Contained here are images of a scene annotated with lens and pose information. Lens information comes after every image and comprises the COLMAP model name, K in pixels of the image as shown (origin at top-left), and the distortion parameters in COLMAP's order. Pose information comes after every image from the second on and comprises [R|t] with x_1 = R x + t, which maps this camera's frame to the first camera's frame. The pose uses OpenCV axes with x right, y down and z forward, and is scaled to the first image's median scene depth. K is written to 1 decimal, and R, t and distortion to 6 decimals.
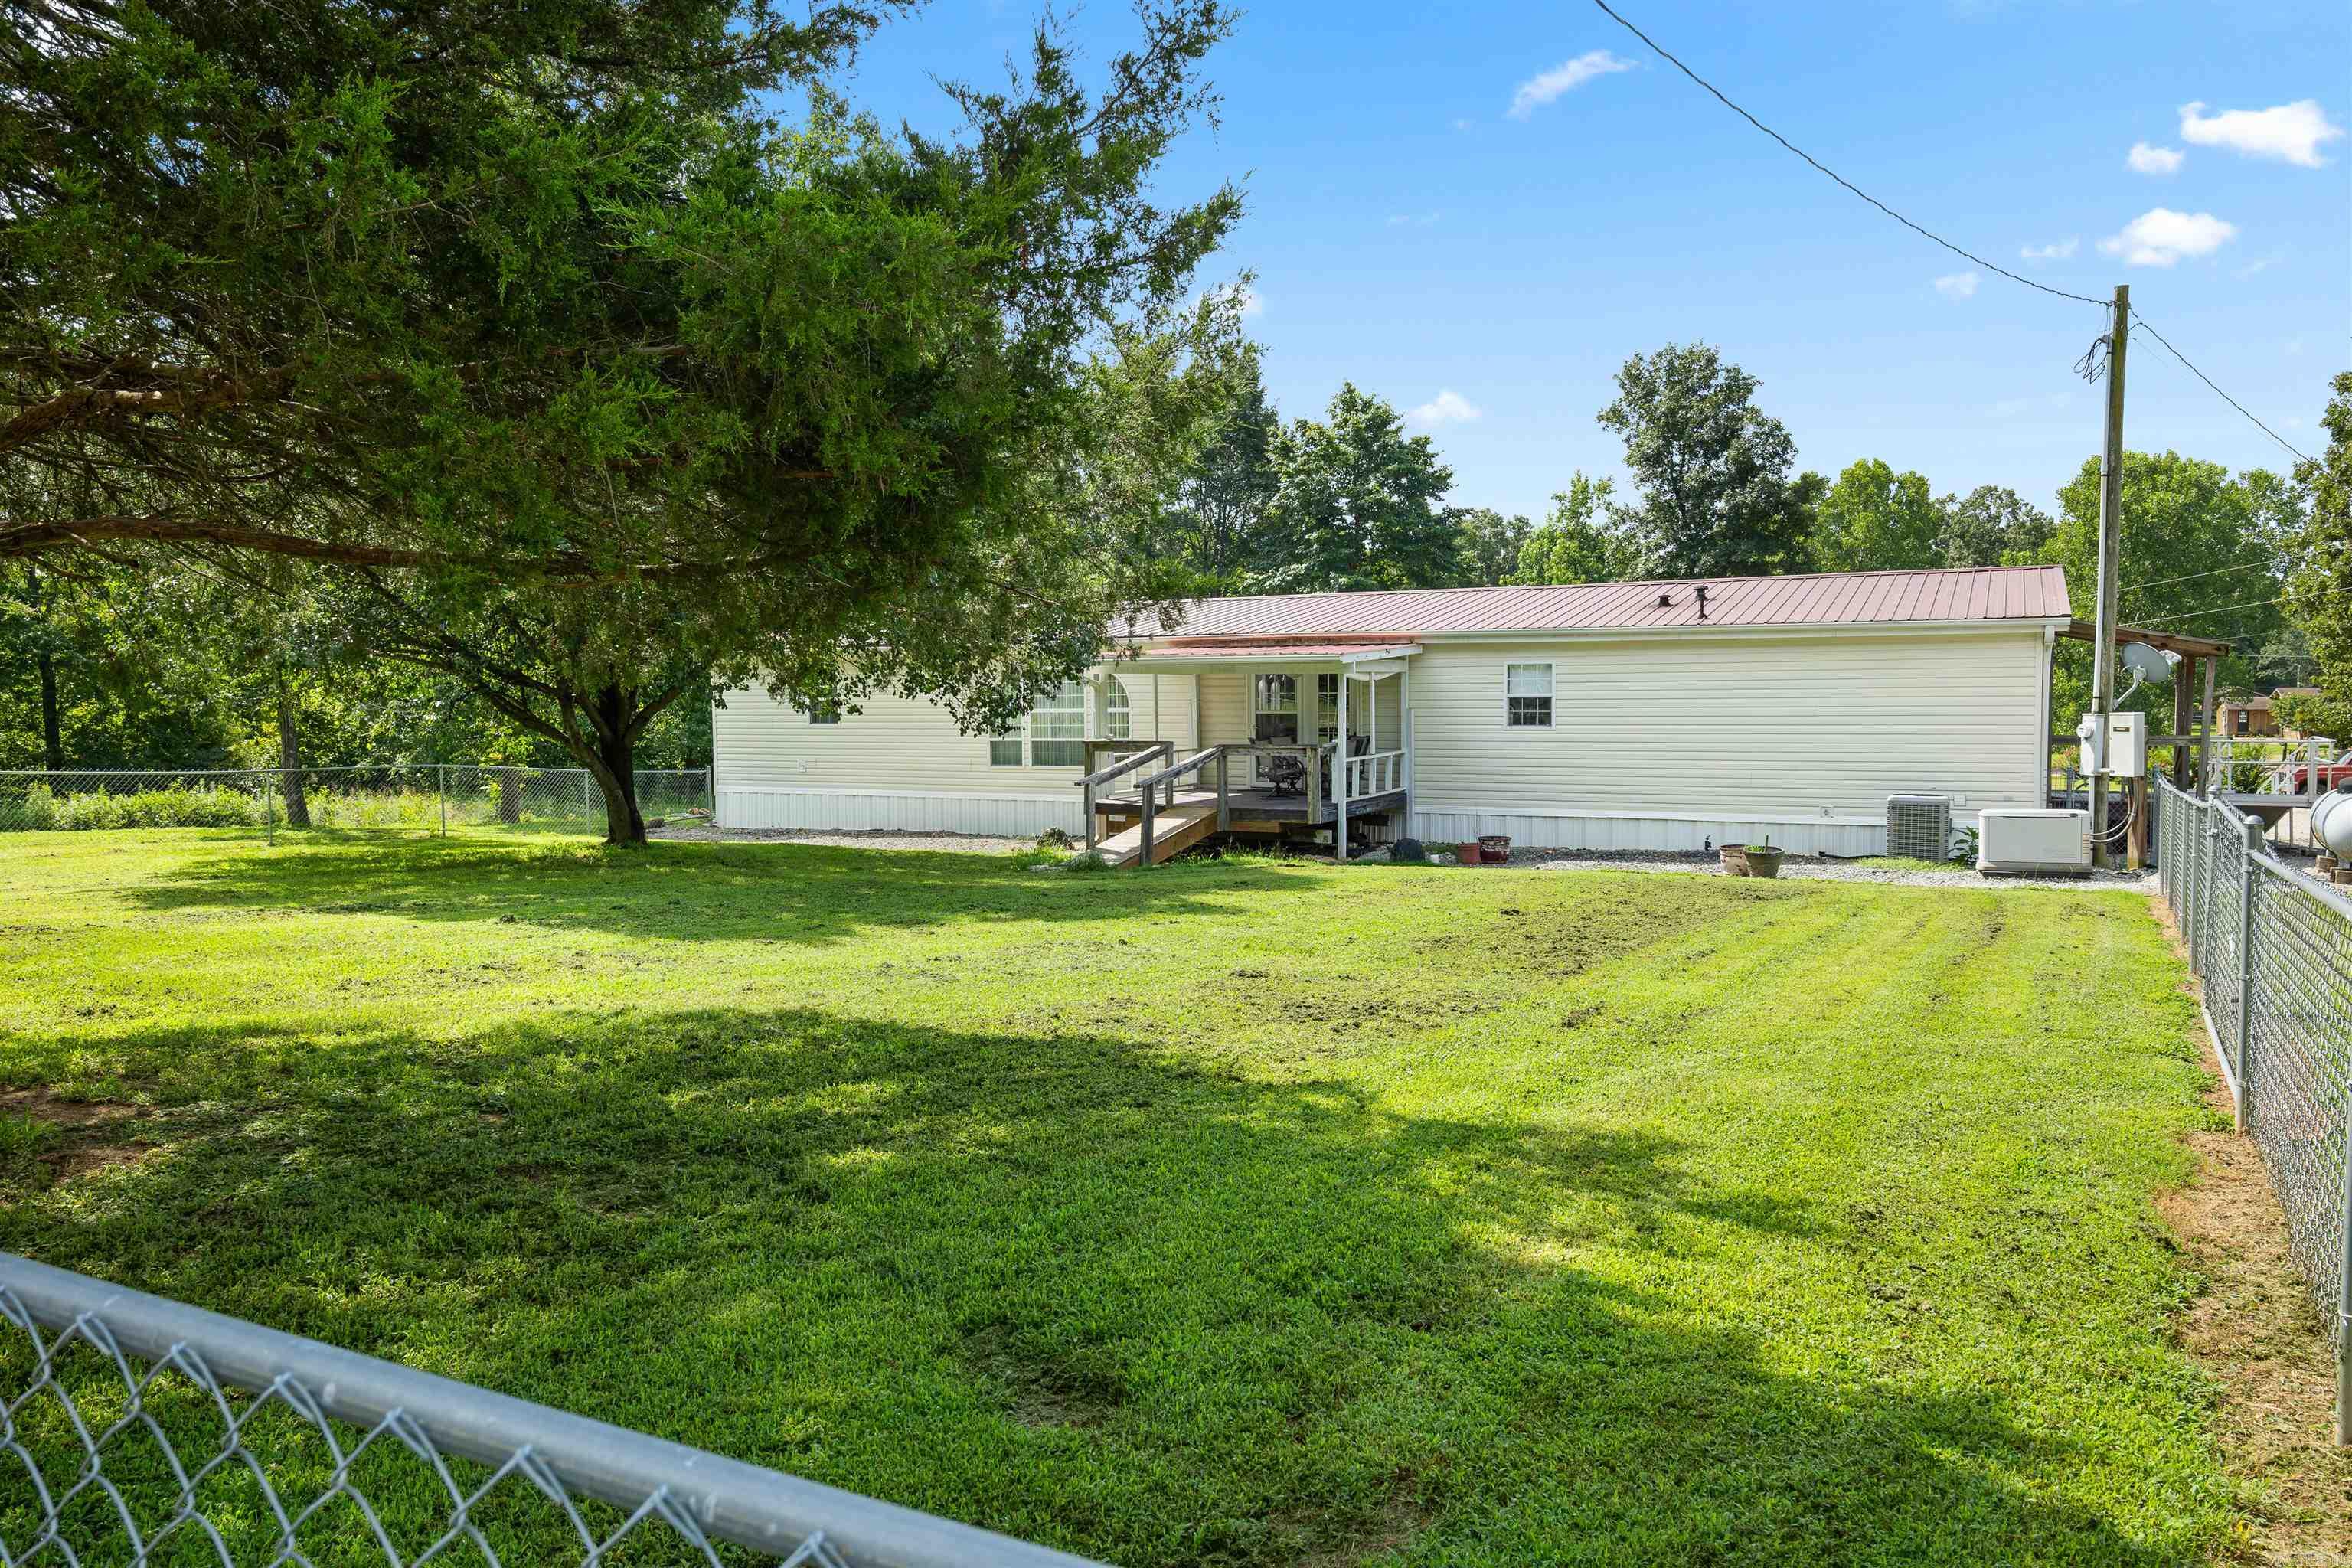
lens RADIAL K [[1569.3, 0, 1176.0], [0, 1569.3, 784.0], [0, 0, 1]] dist [0.000381, 0.000010]
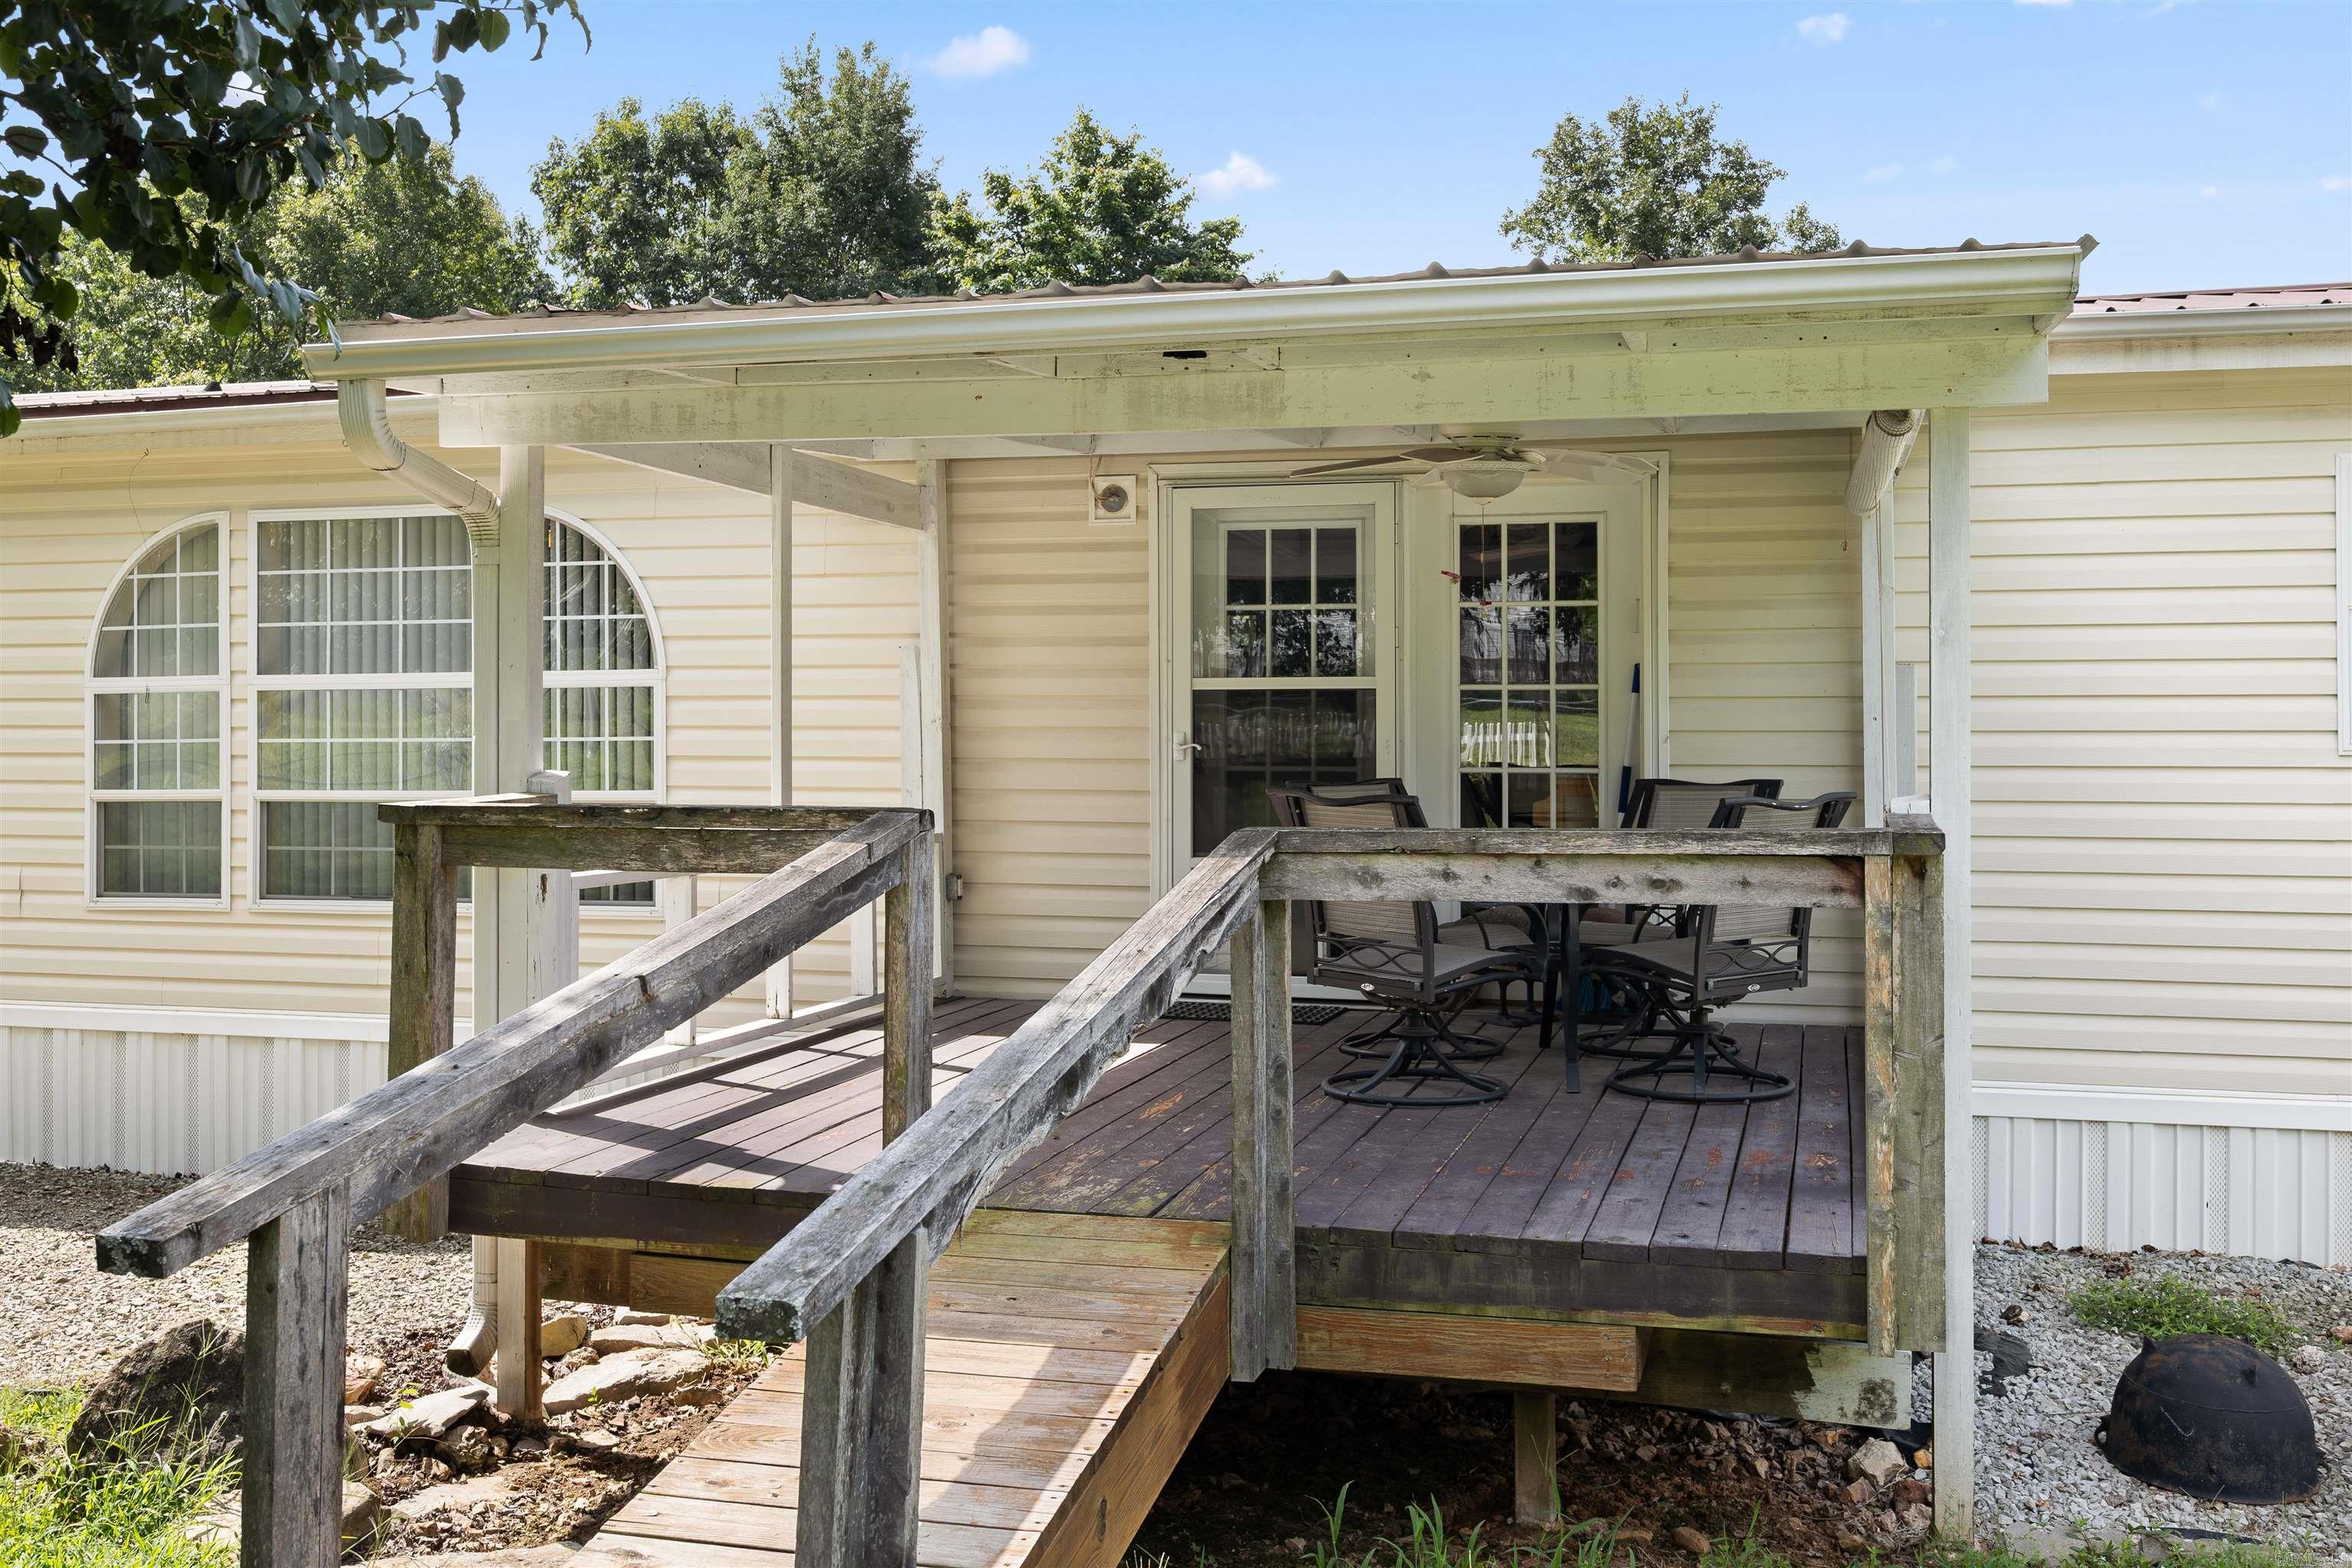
lens RADIAL K [[2302.2, 0, 1176.0], [0, 2302.2, 784.0], [0, 0, 1]] dist [-0.002513, 0.006053]
pose [[0.981466, 0.000667, 0.191636, -0.007582], [0.005584, 0.999470, -0.032077, -0.007224], [-0.191555, 0.032553, 0.980942, 0.252096]]
